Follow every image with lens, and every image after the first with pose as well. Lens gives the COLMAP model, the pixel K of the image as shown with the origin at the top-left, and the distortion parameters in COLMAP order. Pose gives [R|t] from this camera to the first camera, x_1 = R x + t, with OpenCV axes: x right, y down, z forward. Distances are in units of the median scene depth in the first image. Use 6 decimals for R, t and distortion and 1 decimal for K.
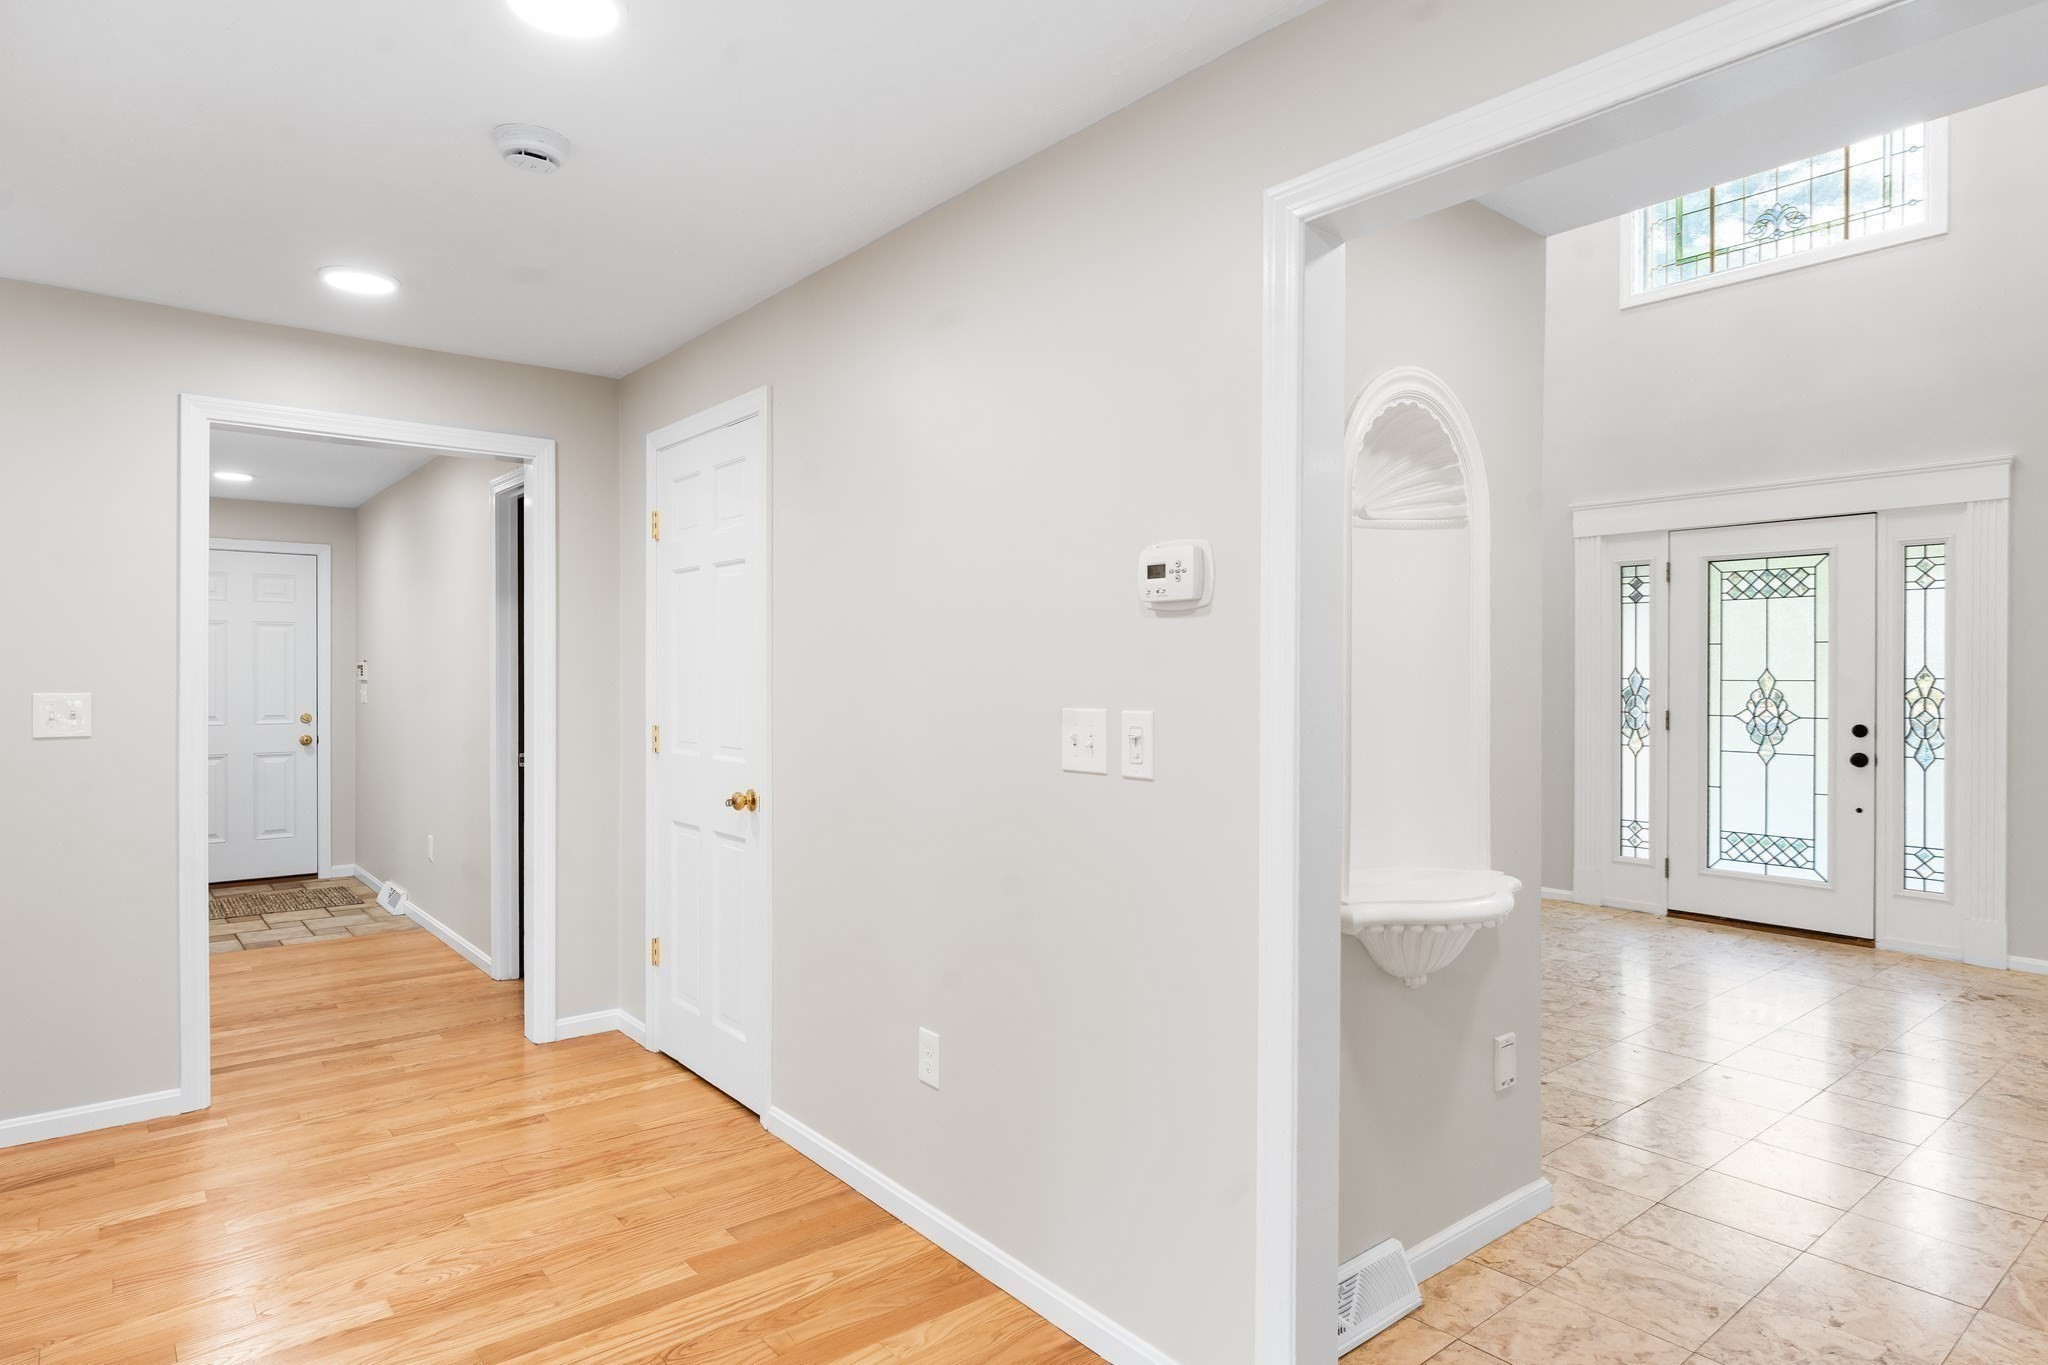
lens RADIAL K [[1165.2, 0, 1019.2], [0, 1165.2, 683.1], [0, 0, 1]] dist [0.002226, 0.000672]
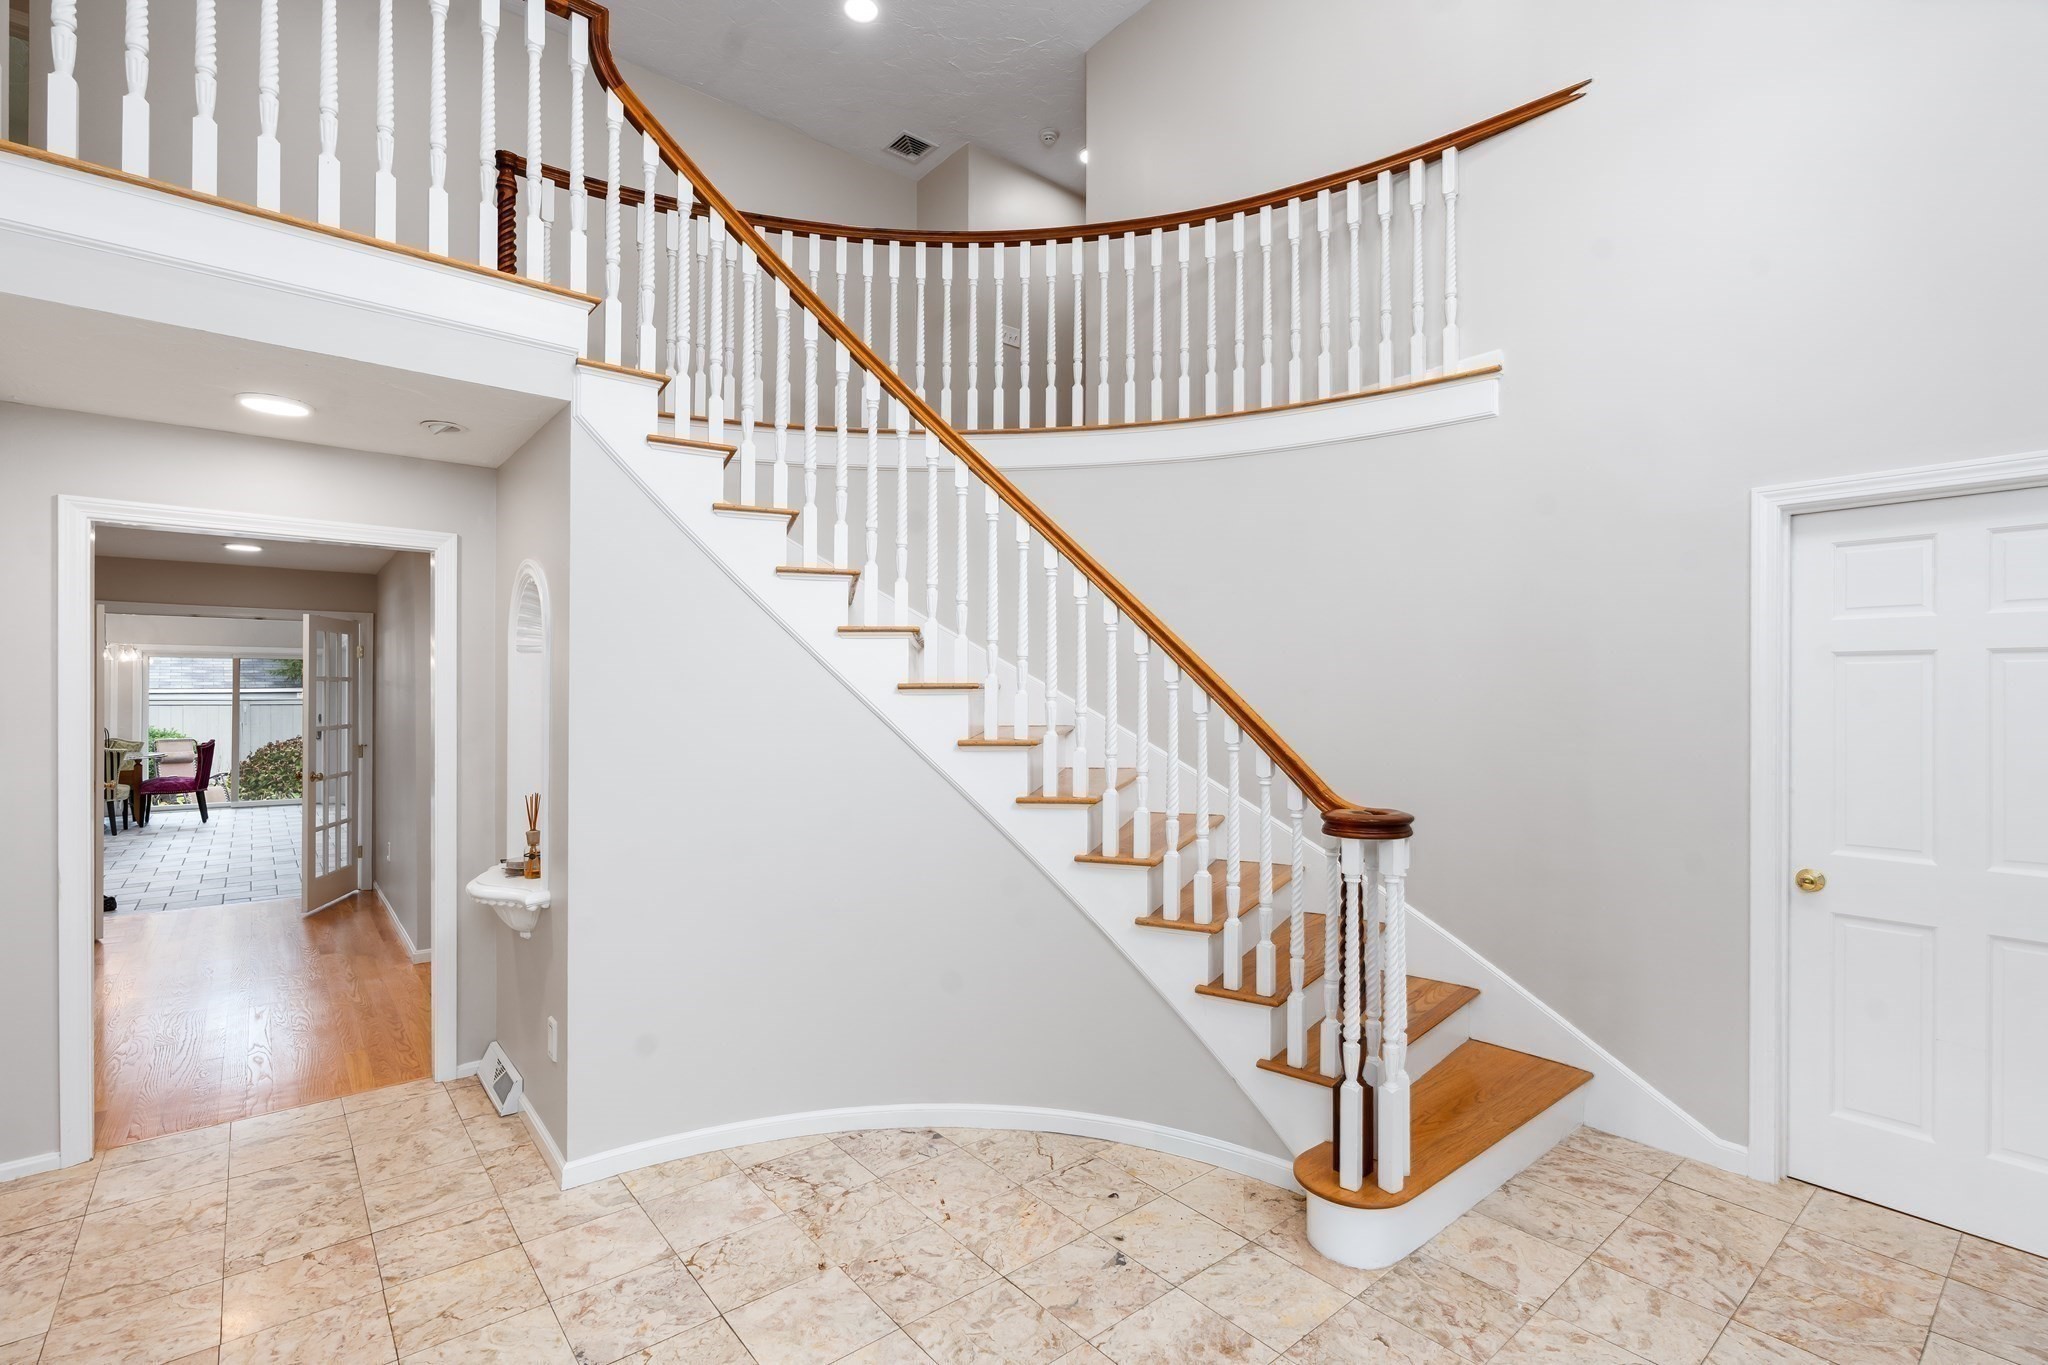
lens RADIAL K [[924.5, 0, 1025.1], [0, 924.5, 684.5], [0, 0, 1]] dist [-0.001798, 0.000279]
pose [[-0.001634, -0.013252, -0.999911, 1.643123], [-0.007788, 0.999882, -0.013239, -0.089525], [0.999968, 0.007766, -0.001737, 1.694938]]
